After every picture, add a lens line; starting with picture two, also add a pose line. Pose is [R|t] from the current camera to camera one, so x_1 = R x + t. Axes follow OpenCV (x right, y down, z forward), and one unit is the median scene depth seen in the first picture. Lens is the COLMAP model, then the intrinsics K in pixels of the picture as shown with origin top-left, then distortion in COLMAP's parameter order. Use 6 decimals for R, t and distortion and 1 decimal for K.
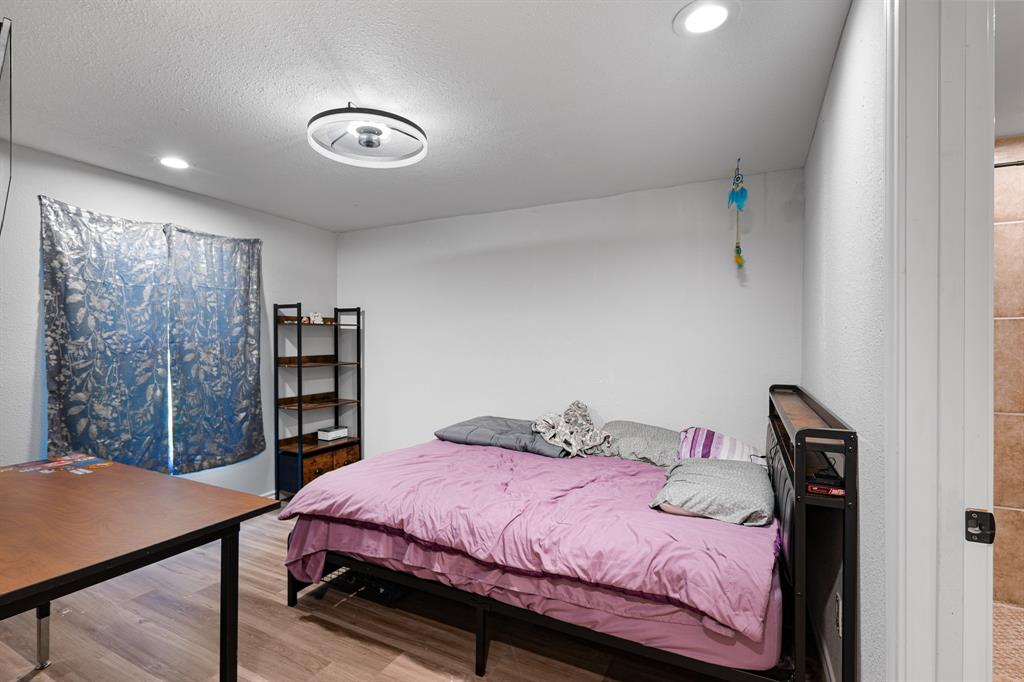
lens RADIAL K [[472.6, 0, 514.9], [0, 472.6, 343.6], [0, 0, 1]] dist [0.002848, -0.000954]
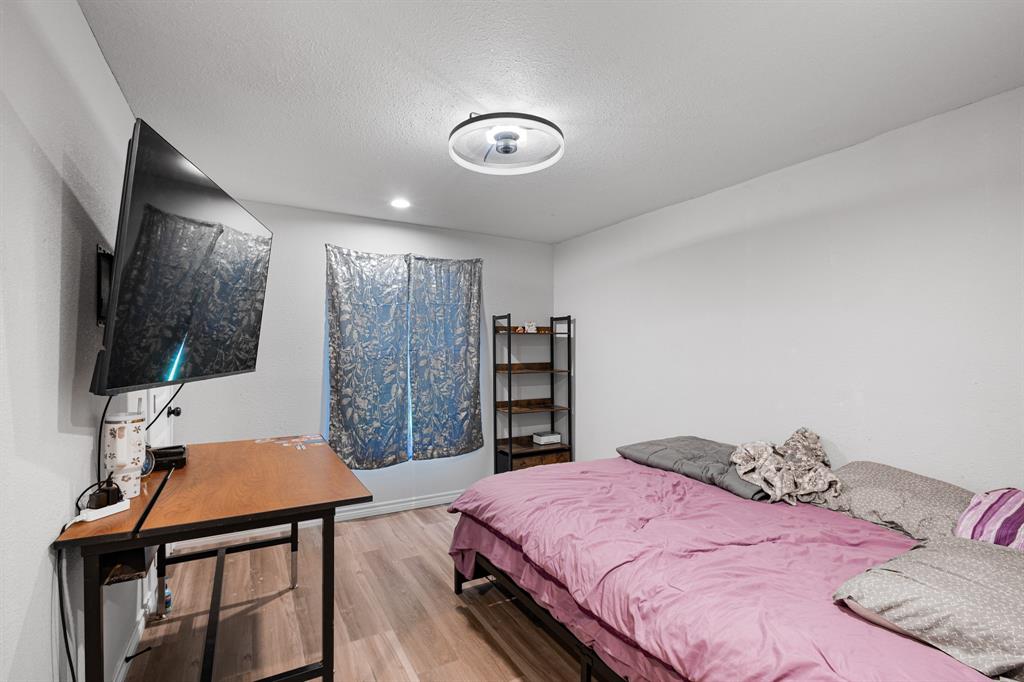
lens RADIAL K [[474.7, 0, 515.5], [0, 474.7, 351.0], [0, 0, 1]] dist [0.006860, -0.000567]
pose [[0.832064, -0.000239, -0.554680, 0.203147], [-0.000836, 0.999998, -0.001684, 0.000838], [0.554679, 0.001865, 0.832062, 0.141311]]
